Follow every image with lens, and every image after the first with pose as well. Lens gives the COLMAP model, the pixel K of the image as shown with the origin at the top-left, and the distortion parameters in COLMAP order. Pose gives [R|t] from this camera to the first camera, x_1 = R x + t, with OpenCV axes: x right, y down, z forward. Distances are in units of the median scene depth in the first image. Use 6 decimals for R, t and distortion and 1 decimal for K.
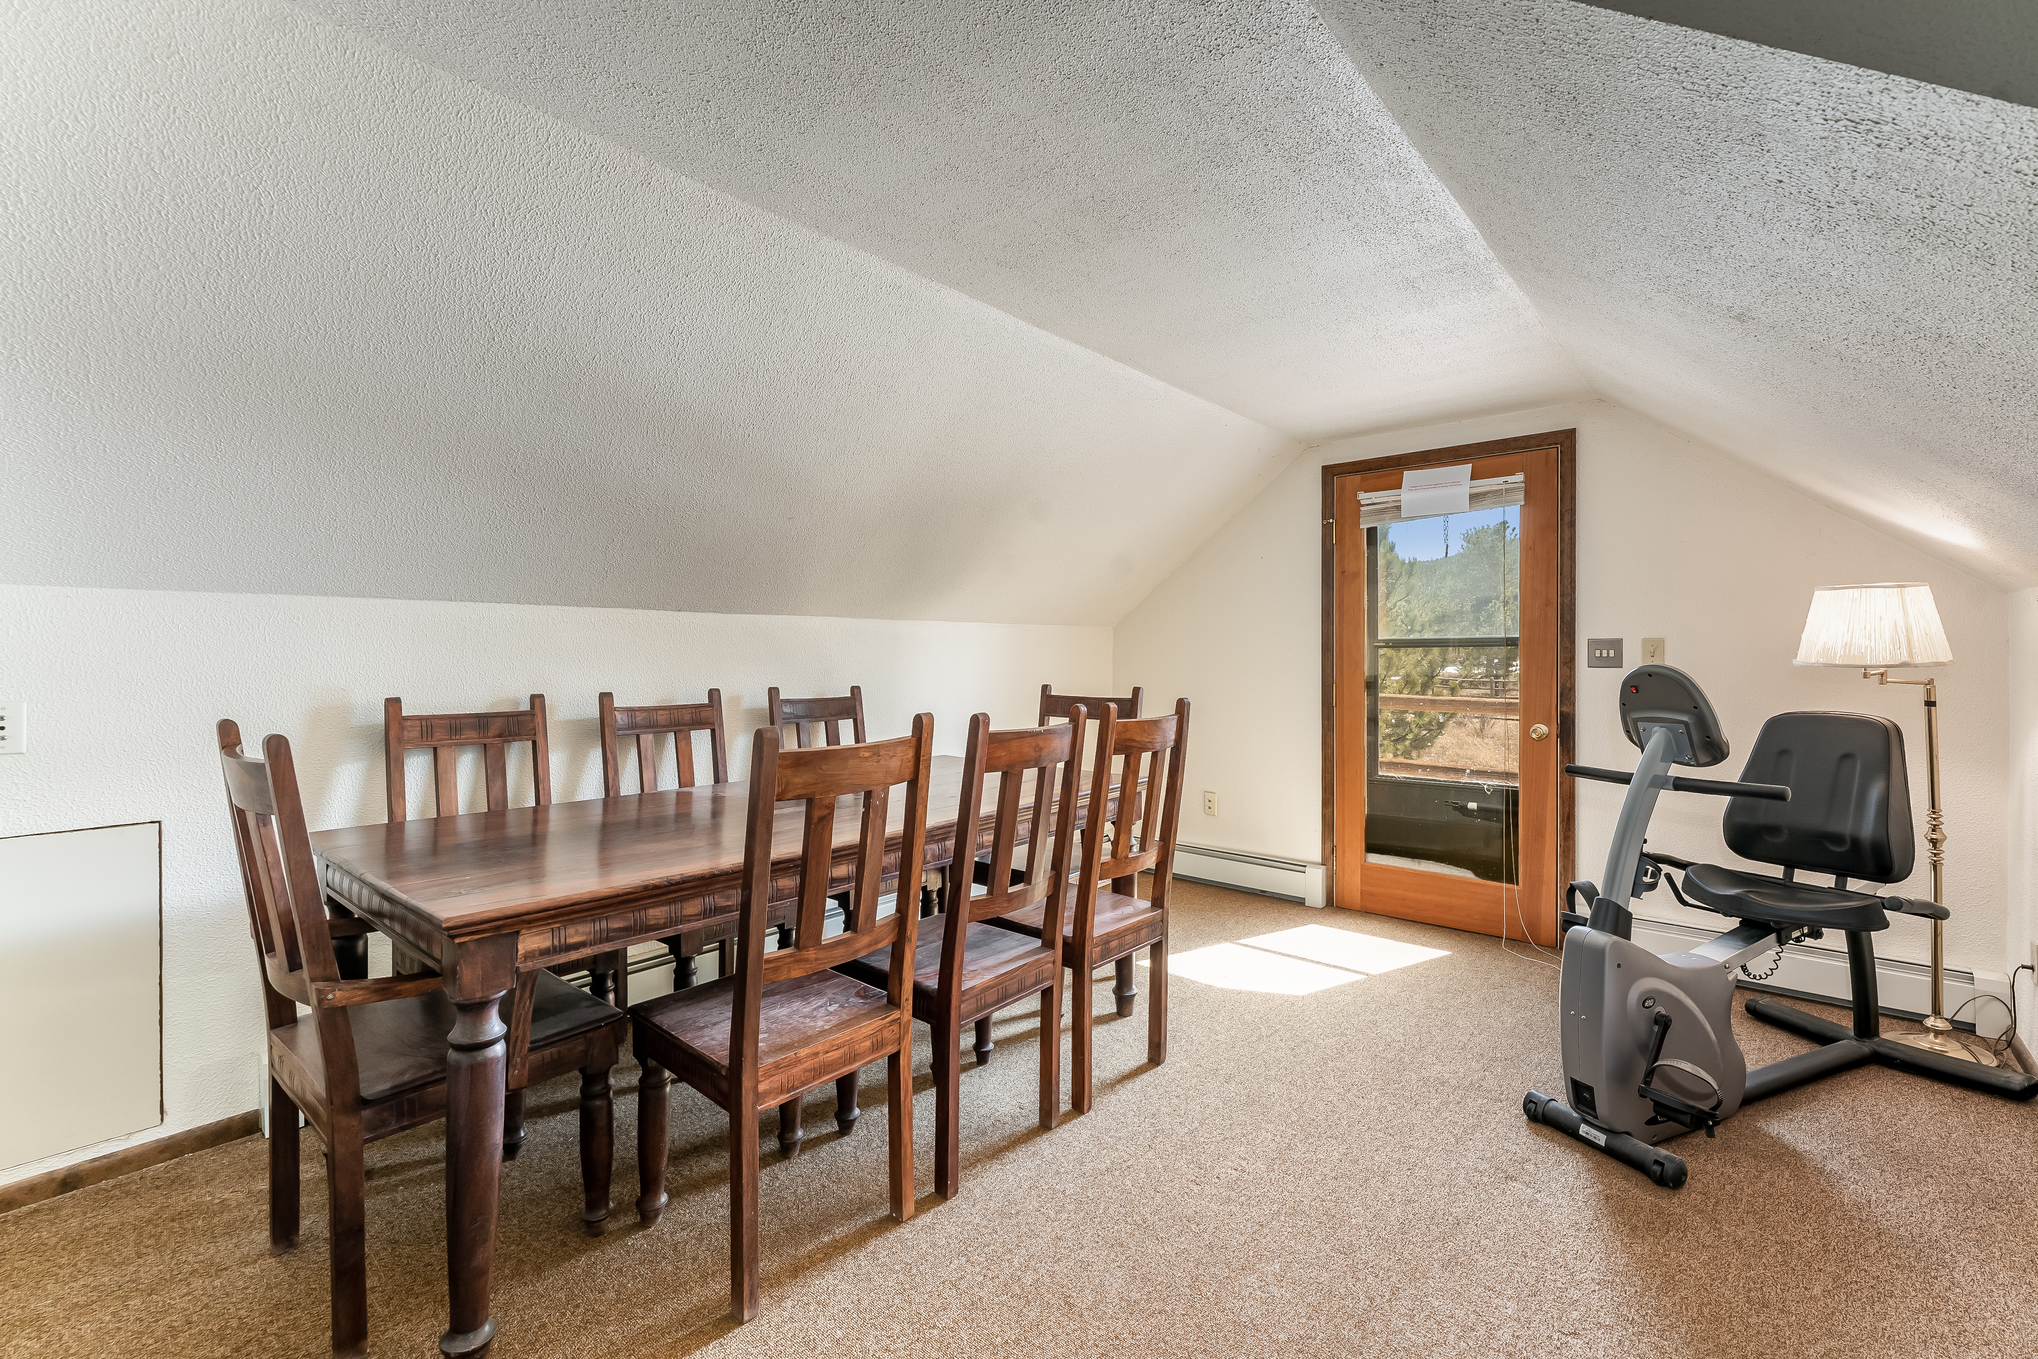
lens RADIAL K [[887.3, 0, 1009.0], [0, 887.3, 661.2], [0, 0, 1]] dist [0.000715, 0.000430]
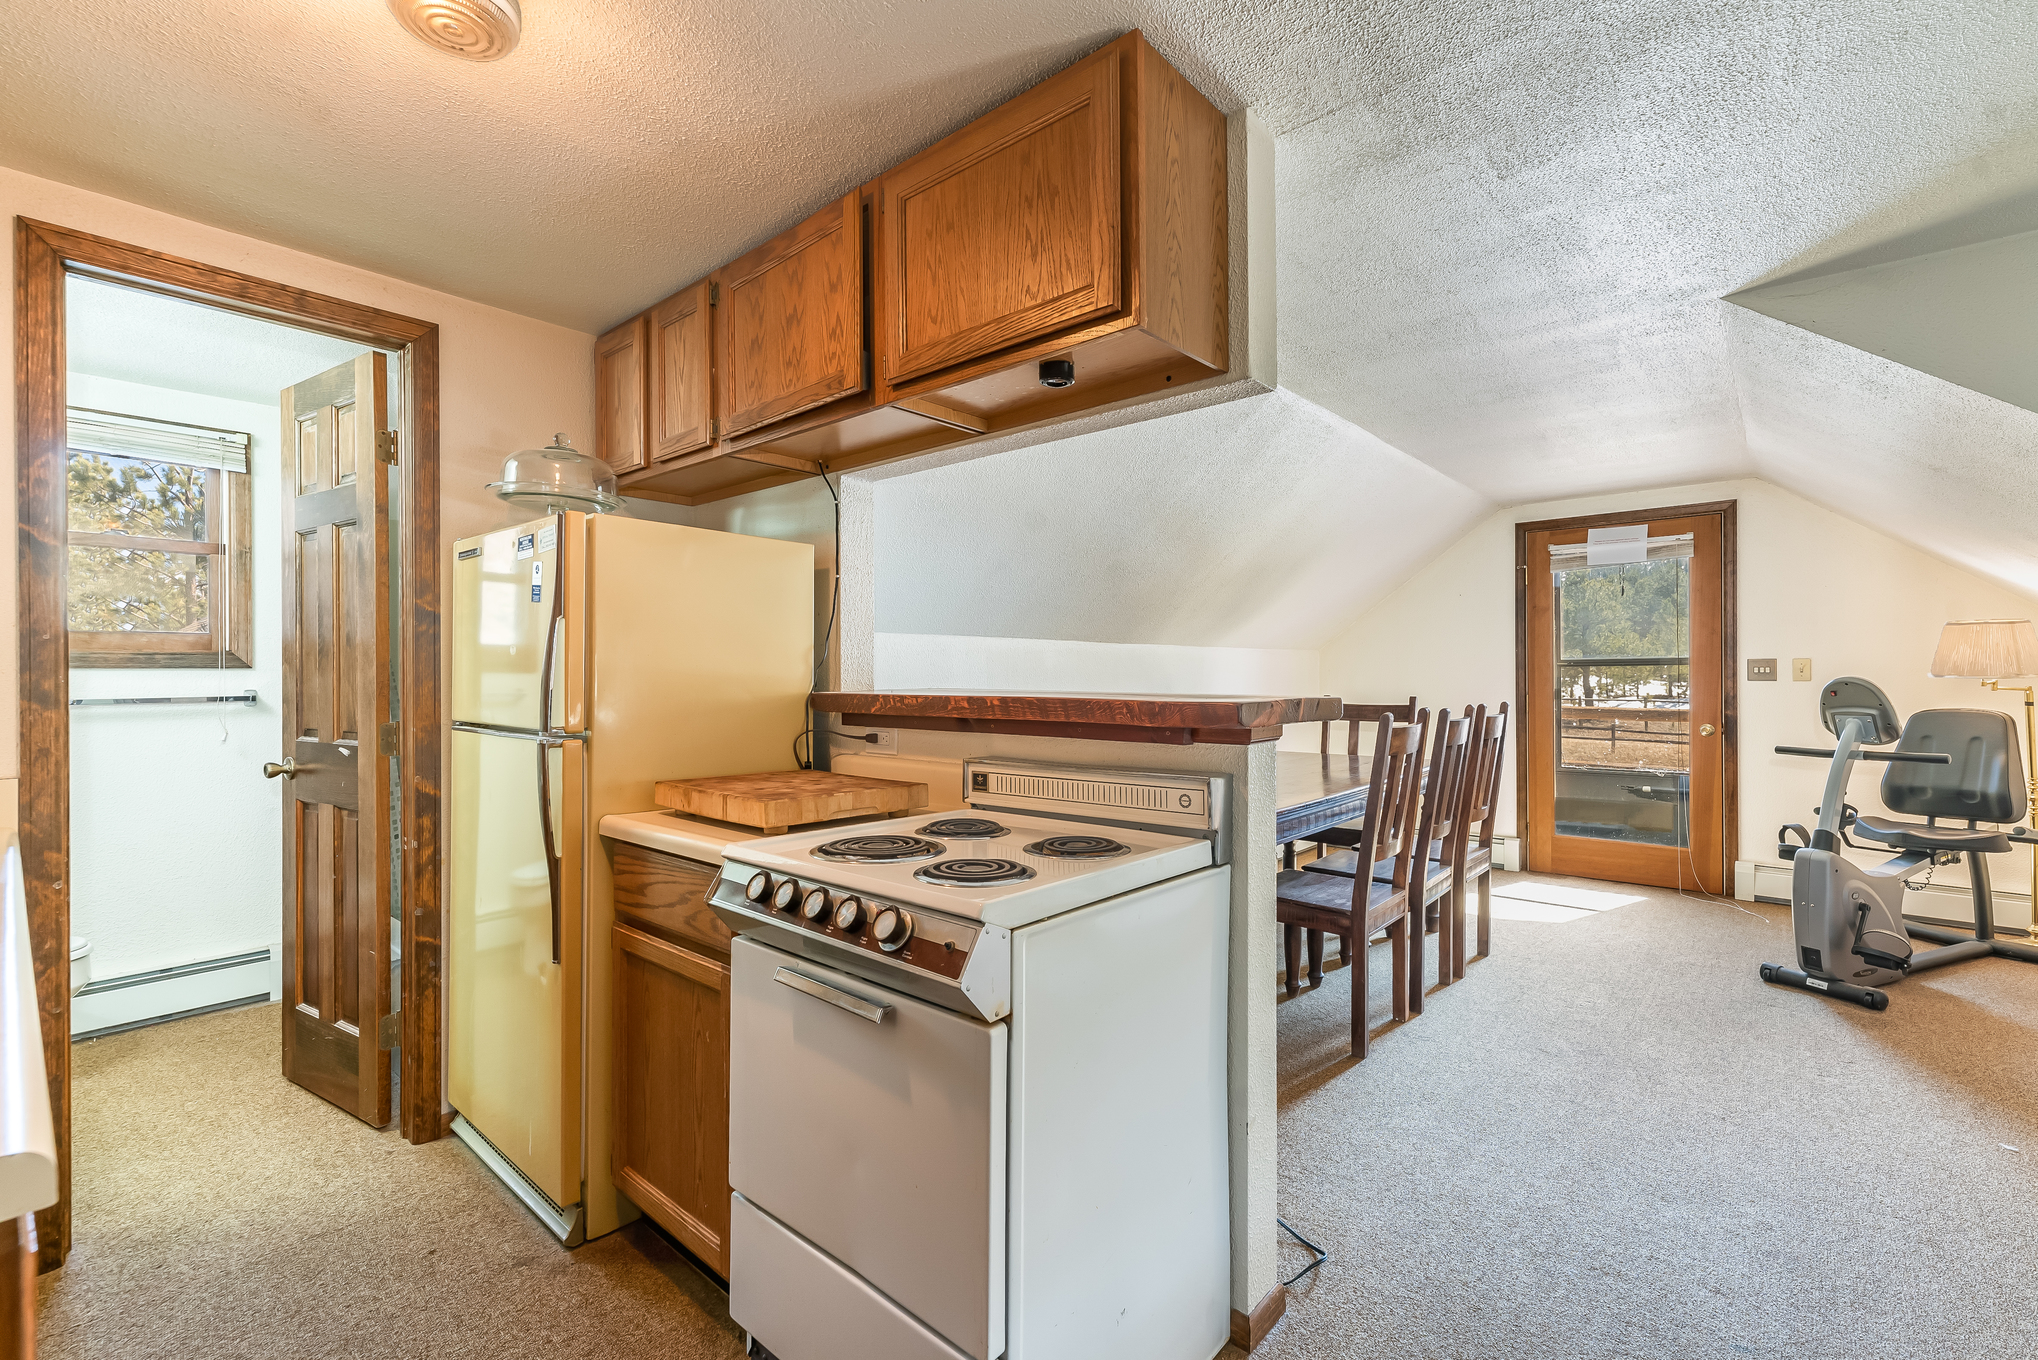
lens RADIAL K [[904.3, 0, 990.1], [0, 904.3, 677.8], [0, 0, 1]] dist [-0.000551, 0.004649]
pose [[0.999953, -0.005400, -0.008023, -0.622348], [0.005360, 0.999973, -0.004934, 0.004670], [0.008049, 0.004891, 0.999956, -0.478553]]
